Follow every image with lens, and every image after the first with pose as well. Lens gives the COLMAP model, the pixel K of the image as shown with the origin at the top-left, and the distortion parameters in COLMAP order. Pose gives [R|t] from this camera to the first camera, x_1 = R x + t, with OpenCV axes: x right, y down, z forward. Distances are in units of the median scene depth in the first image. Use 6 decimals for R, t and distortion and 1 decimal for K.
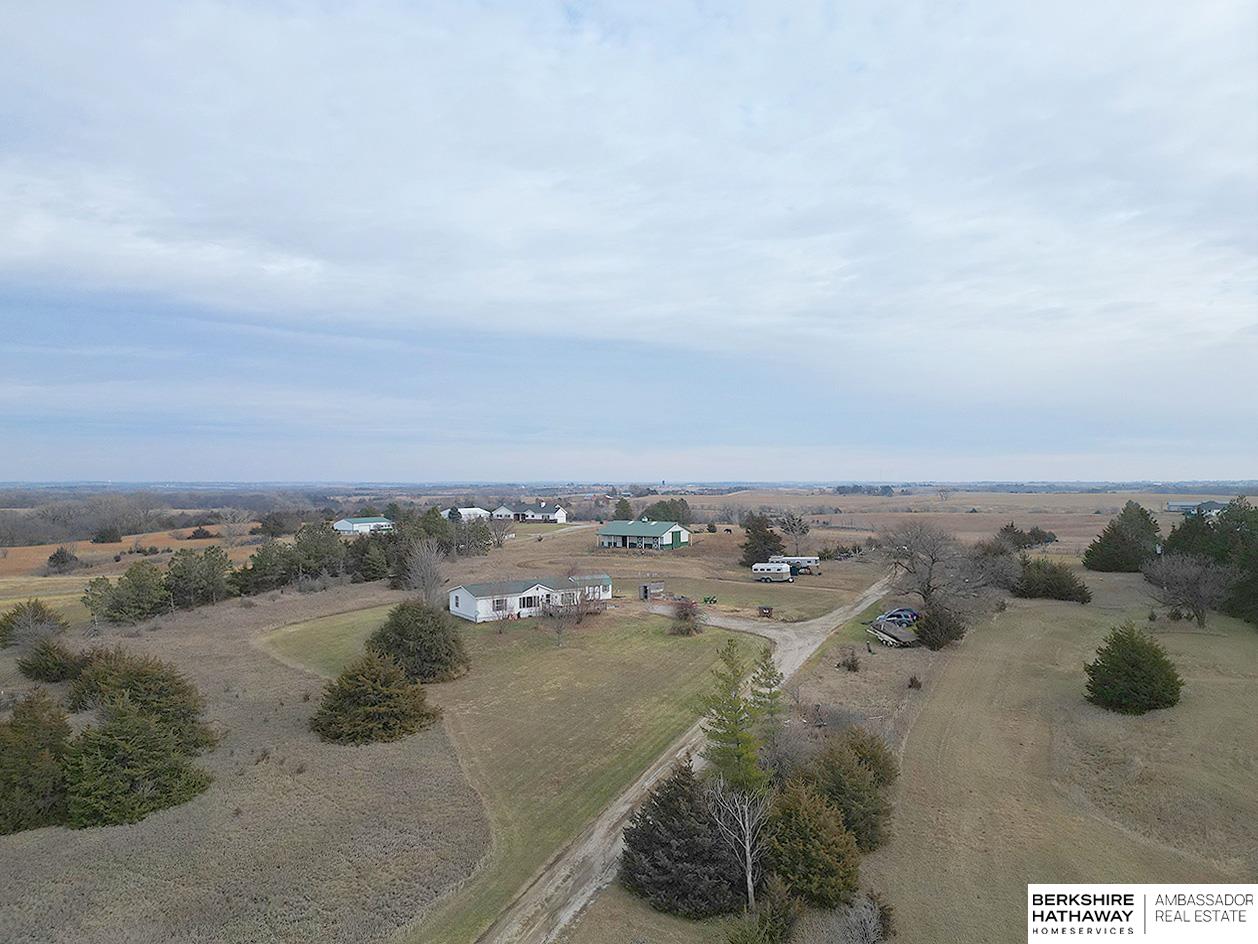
lens RADIAL K [[922.4, 0, 600.2], [0, 922.4, 507.0], [0, 0, 1]] dist [0.110335, -0.107550]
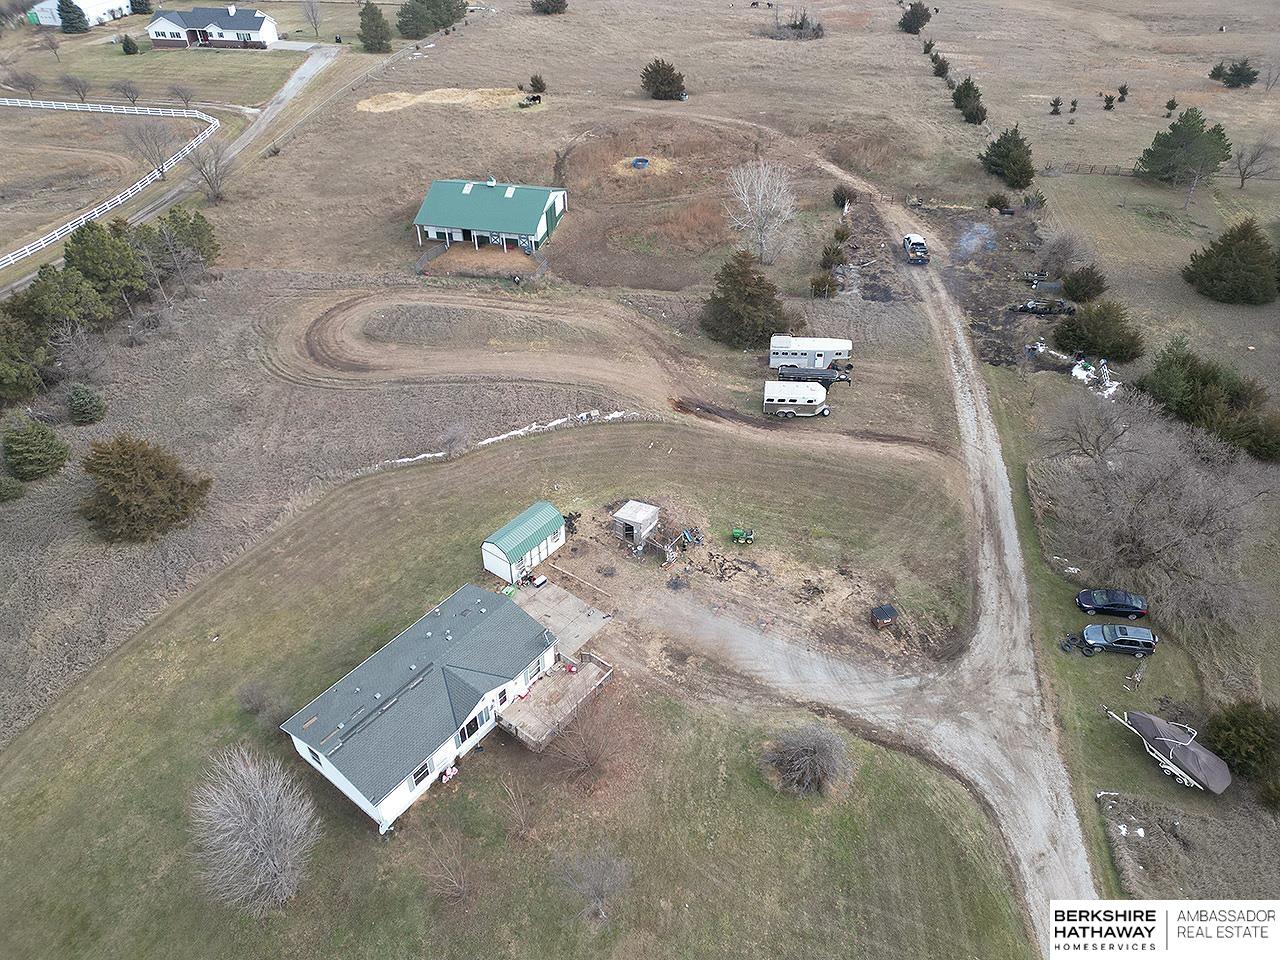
lens RADIAL K [[941.6, 0, 640.0], [0, 941.6, 480.0], [0, 0, 1]] dist [0.109673, -0.117372]
pose [[0.943623, -0.200934, 0.263060, -0.037690], [0.014401, 0.818859, 0.573814, -0.111432], [-0.330708, -0.537676, 0.775588, 0.245942]]
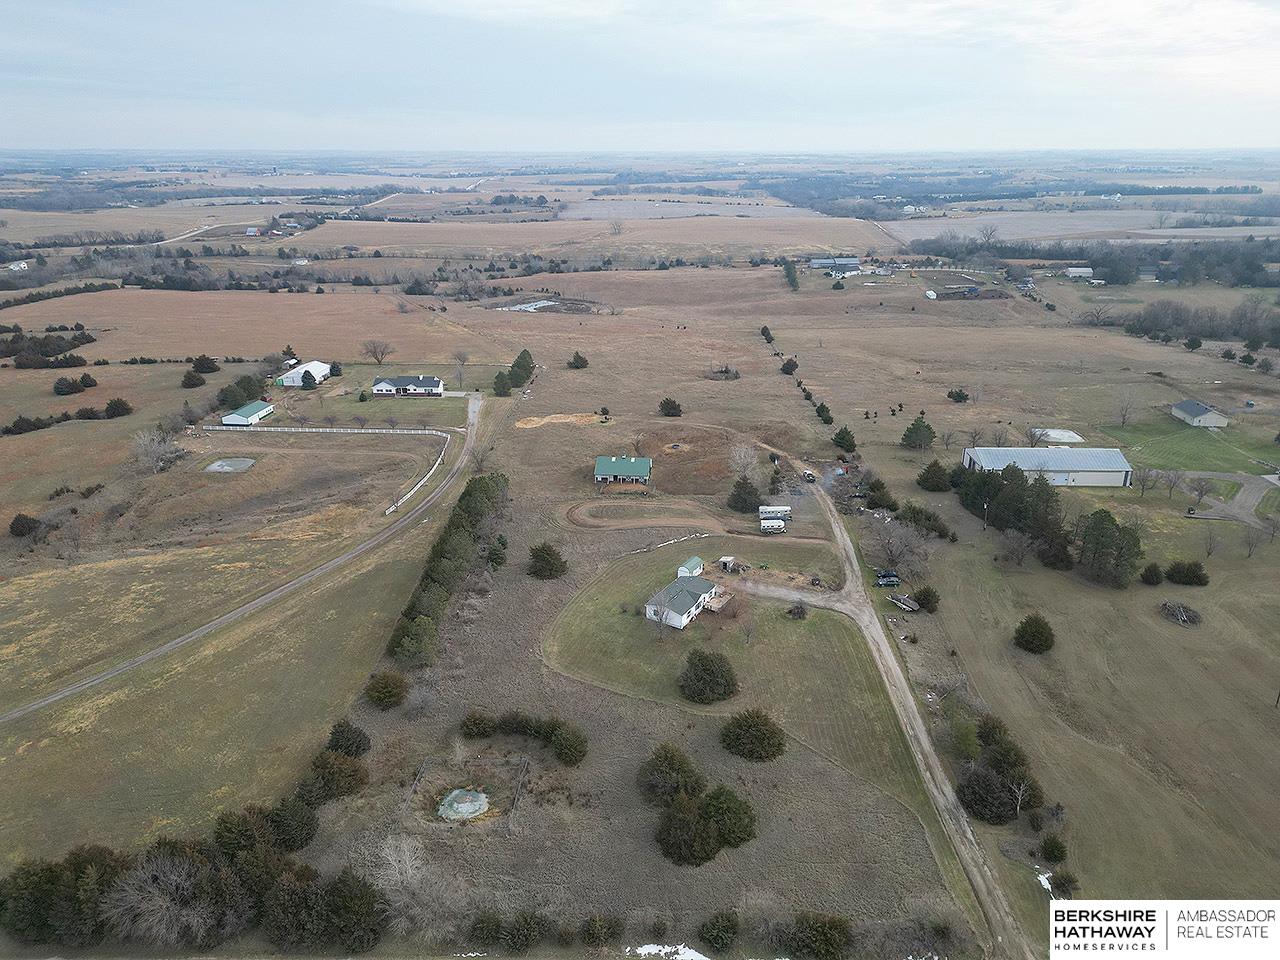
lens RADIAL K [[941.6, 0, 640.0], [0, 941.6, 480.0], [0, 0, 1]] dist [0.109673, -0.117372]
pose [[0.899830, -0.150942, 0.409295, -0.309003], [0.015815, 0.948903, 0.315172, -0.239555], [-0.435954, -0.277128, 0.856238, -0.119570]]
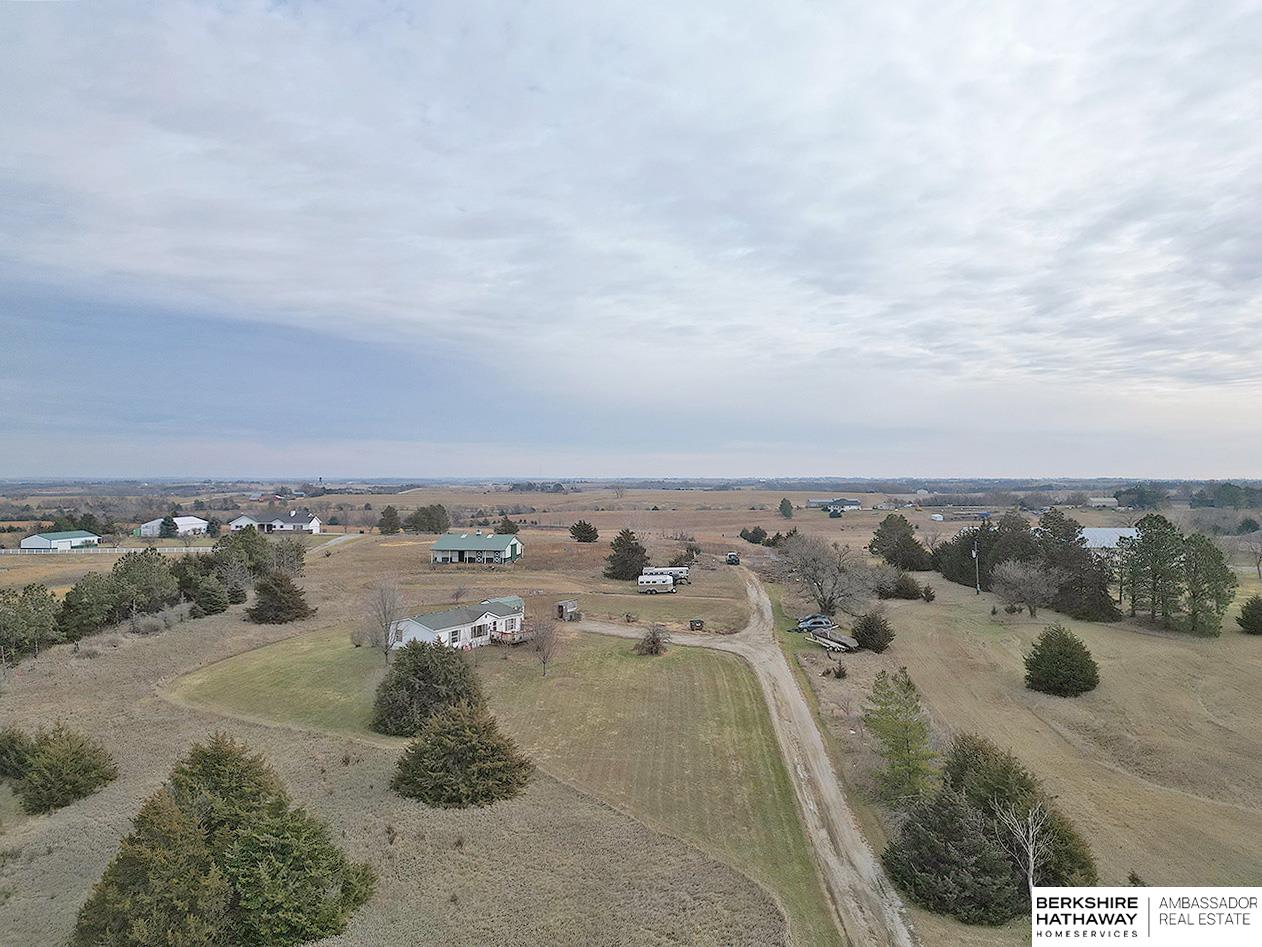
lens RADIAL K [[928.4, 0, 631.0], [0, 928.4, 473.5], [0, 0, 1]] dist [0.109673, -0.117372]
pose [[0.920315, 0.002182, 0.391172, -0.117800], [0.010026, 0.999524, -0.029163, -0.011473], [-0.391049, 0.030760, 0.919856, 0.016683]]
